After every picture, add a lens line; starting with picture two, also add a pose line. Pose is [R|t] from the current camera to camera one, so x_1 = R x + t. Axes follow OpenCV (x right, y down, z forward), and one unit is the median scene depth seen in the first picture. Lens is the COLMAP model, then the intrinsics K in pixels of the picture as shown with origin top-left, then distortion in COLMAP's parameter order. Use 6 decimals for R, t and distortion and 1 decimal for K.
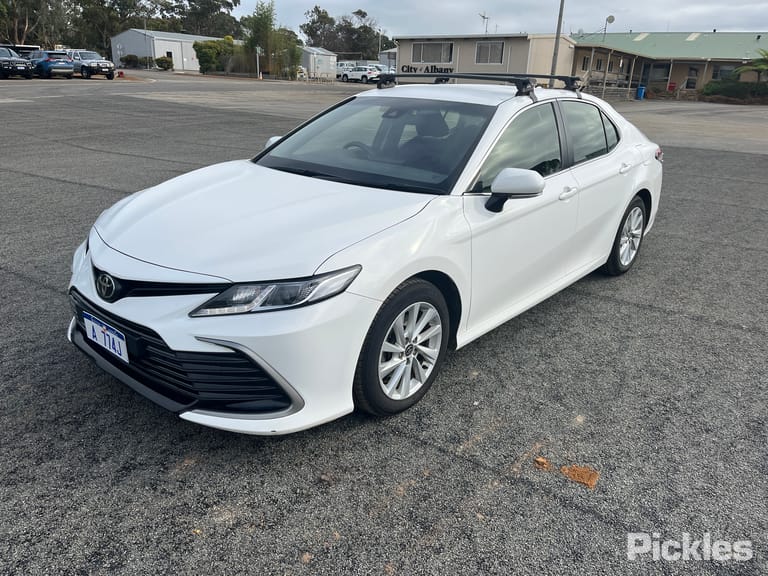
lens RADIAL K [[580.2, 0, 379.7], [0, 580.2, 292.8], [0, 0, 1]] dist [0.063652, -0.089049]
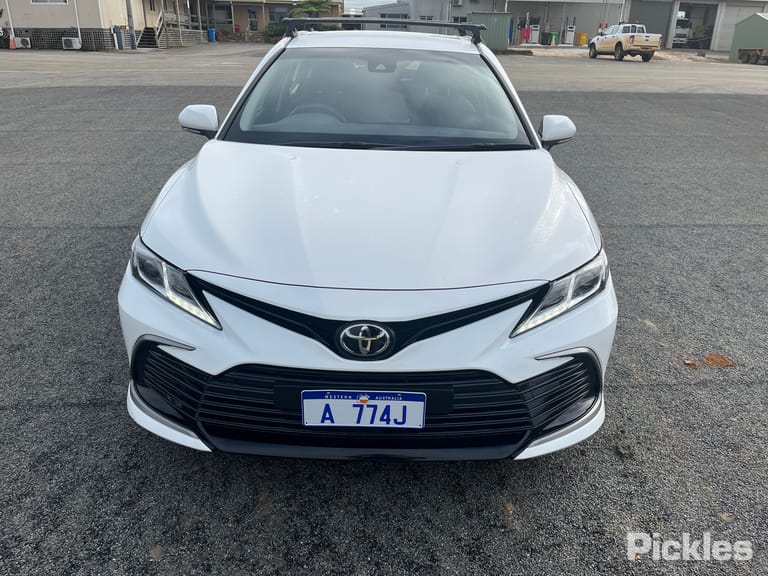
lens RADIAL K [[580.2, 0, 390.5], [0, 580.2, 288.2], [0, 0, 1]] dist [0.063652, -0.089049]
pose [[0.757939, -0.268784, 0.594377, -0.765354], [0.221172, 0.963082, 0.153482, -0.156543], [-0.613687, 0.015130, 0.789404, 0.391313]]
